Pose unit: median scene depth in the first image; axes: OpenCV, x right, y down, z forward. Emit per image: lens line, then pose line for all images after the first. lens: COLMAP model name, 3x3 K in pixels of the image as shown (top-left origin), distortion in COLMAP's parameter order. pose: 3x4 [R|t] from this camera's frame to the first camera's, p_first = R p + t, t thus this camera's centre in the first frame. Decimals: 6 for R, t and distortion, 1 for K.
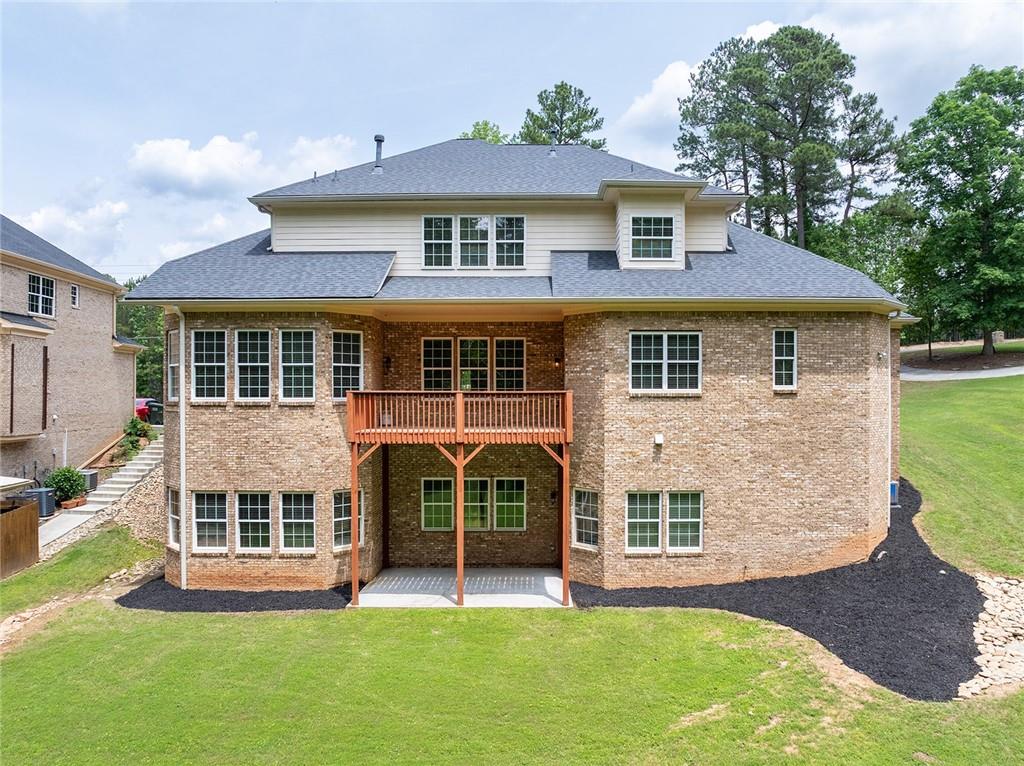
lens RADIAL K [[723.0, 0, 509.9], [0, 723.0, 403.1], [0, 0, 1]] dist [-0.040136, -0.000156]
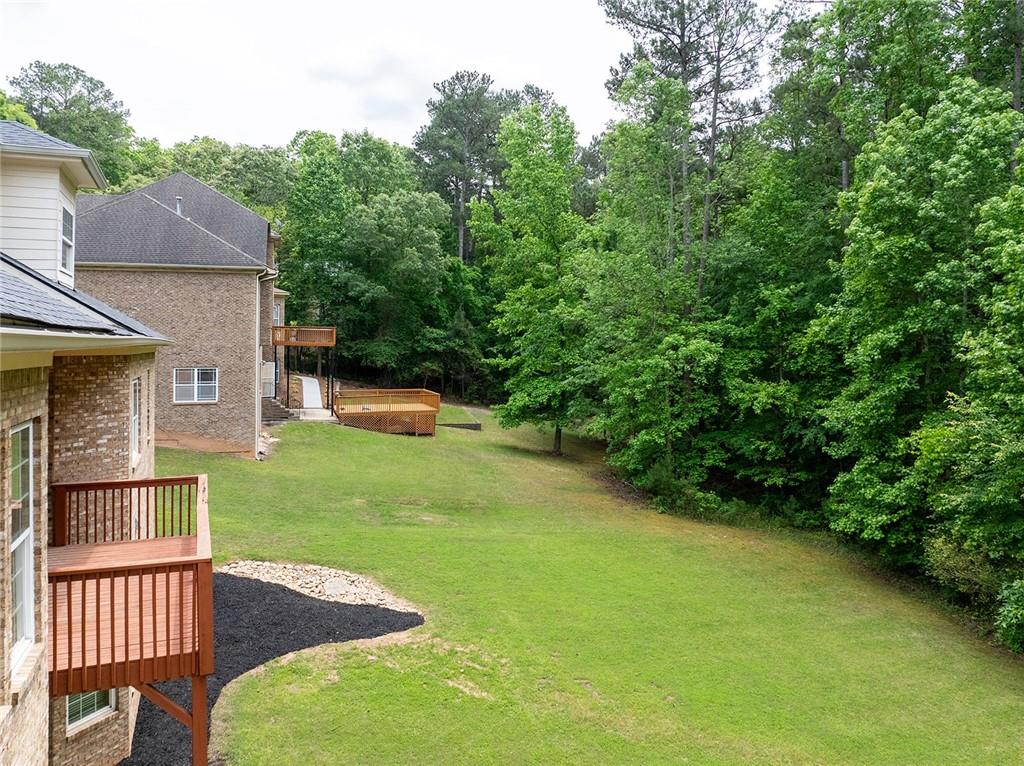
lens RADIAL K [[698.8, 0, 512.0], [0, 698.8, 383.0], [0, 0, 1]] dist [-0.032868, 0.002247]
pose [[-0.391959, -0.027496, 0.919572, -0.602099], [0.018705, 0.999108, 0.037848, -0.116571], [-0.919792, 0.032036, -0.391096, 0.906956]]
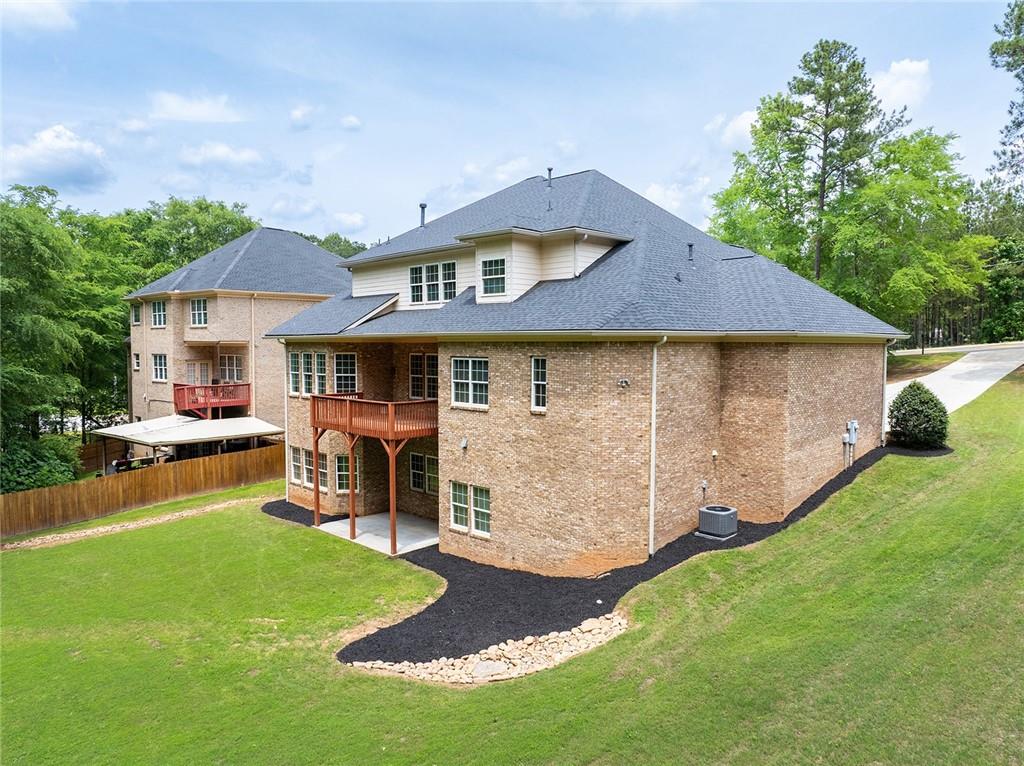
lens RADIAL K [[698.8, 0, 512.0], [0, 698.8, 383.0], [0, 0, 1]] dist [-0.032868, 0.002247]
pose [[0.710651, 0.039684, -0.702425, 1.116092], [-0.007878, 0.998794, 0.048457, -0.114432], [0.703501, -0.028903, 0.710107, 0.191084]]
